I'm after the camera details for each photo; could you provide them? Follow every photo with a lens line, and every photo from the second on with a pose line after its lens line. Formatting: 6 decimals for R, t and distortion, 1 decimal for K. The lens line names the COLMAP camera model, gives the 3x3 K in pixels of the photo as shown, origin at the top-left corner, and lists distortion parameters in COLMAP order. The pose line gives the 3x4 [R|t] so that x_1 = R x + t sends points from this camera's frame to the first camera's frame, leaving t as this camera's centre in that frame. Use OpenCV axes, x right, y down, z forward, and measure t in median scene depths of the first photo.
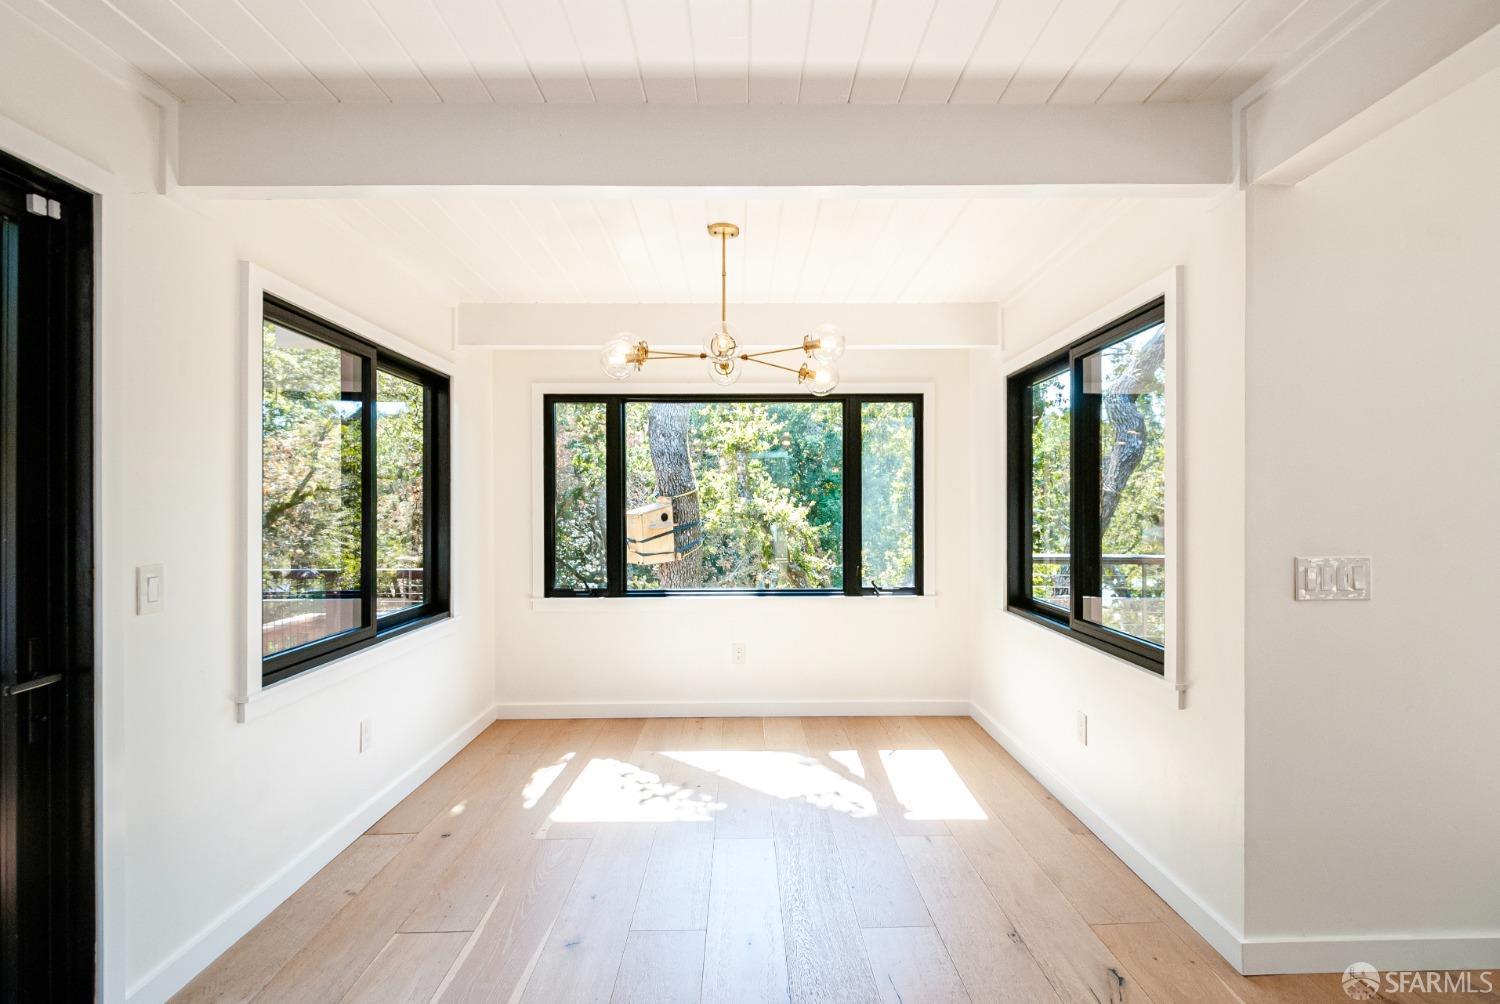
lens RADIAL K [[692.6, 0, 752.6], [0, 692.6, 501.3], [0, 0, 1]] dist [0.005970, 0.000441]
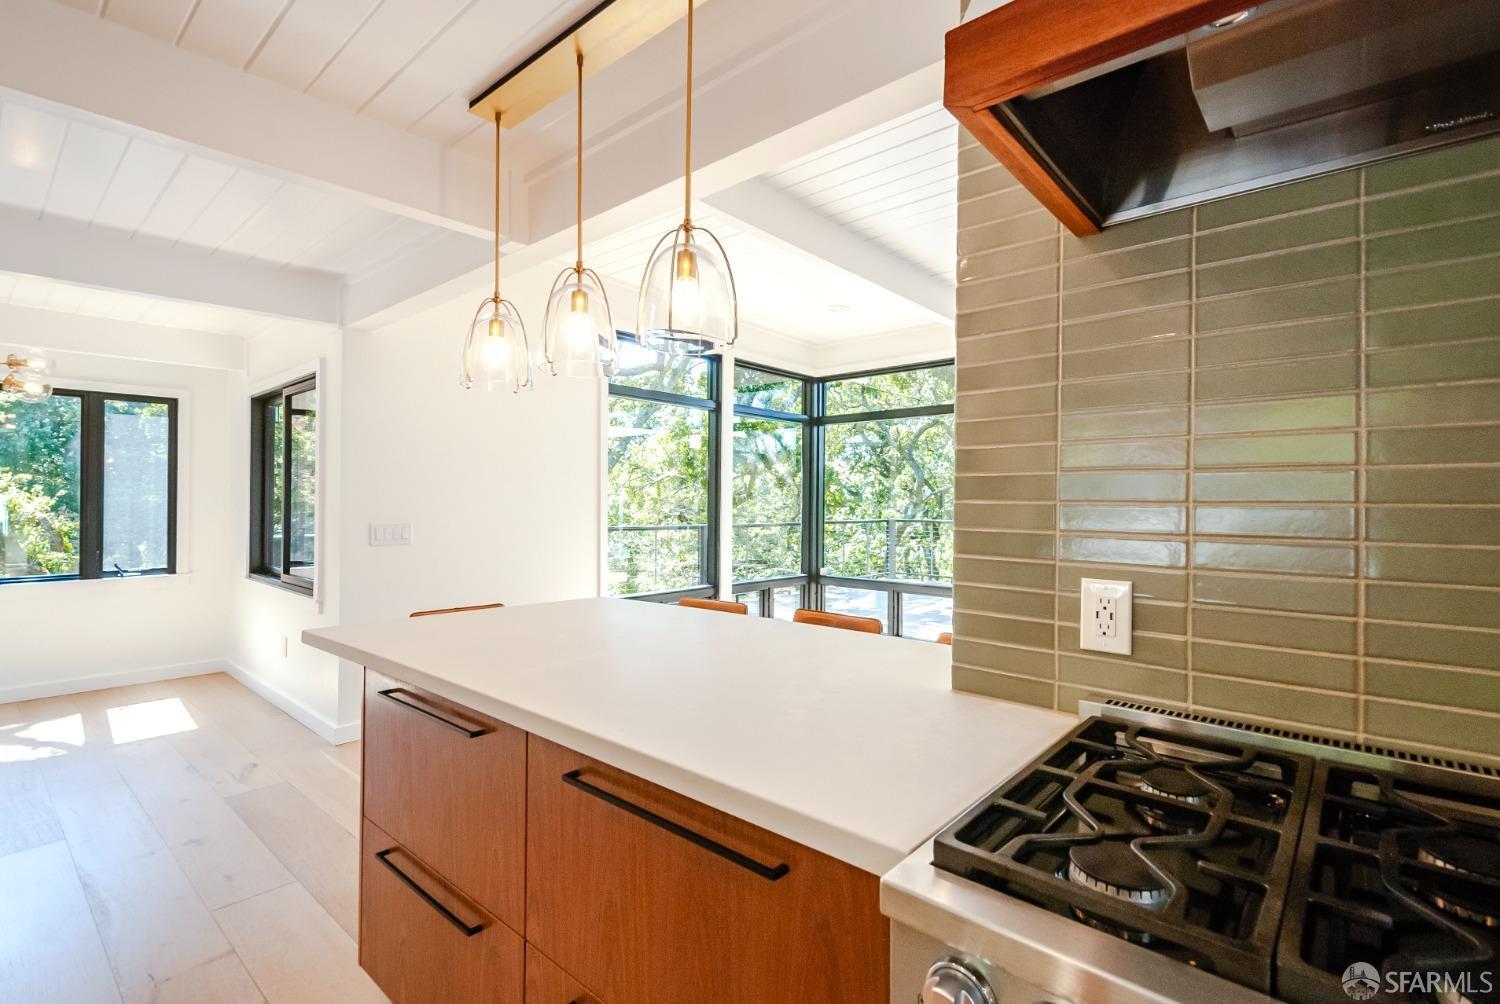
lens RADIAL K [[692.6, 0, 752.6], [0, 692.6, 501.3], [0, 0, 1]] dist [0.005970, 0.000441]
pose [[0.664848, 0.009990, 0.746912, 0.018983], [-0.015188, 0.999885, 0.000146, 0.000762], [-0.746824, -0.011441, 0.664923, -0.474529]]
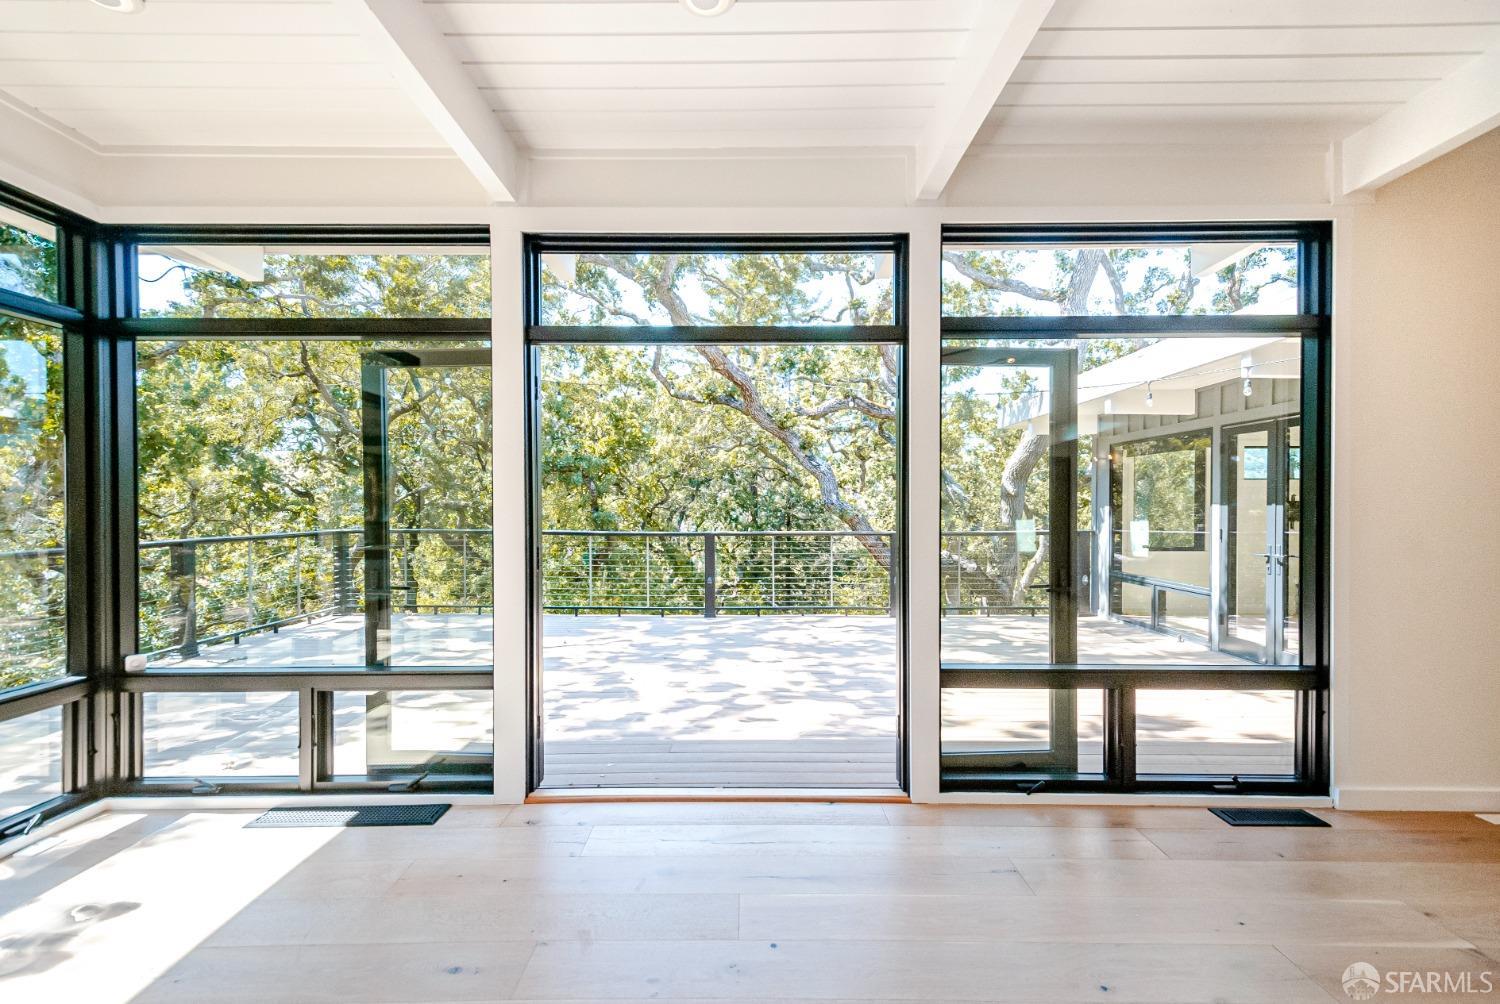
lens RADIAL K [[676.7, 0, 749.0], [0, 676.7, 509.4], [0, 0, 1]] dist [0.016852, 0.000248]
pose [[0.011053, -0.002998, 0.999934, 0.599064], [-0.005098, 0.999982, 0.003055, -0.004677], [-0.999926, -0.005131, 0.011038, -0.189328]]
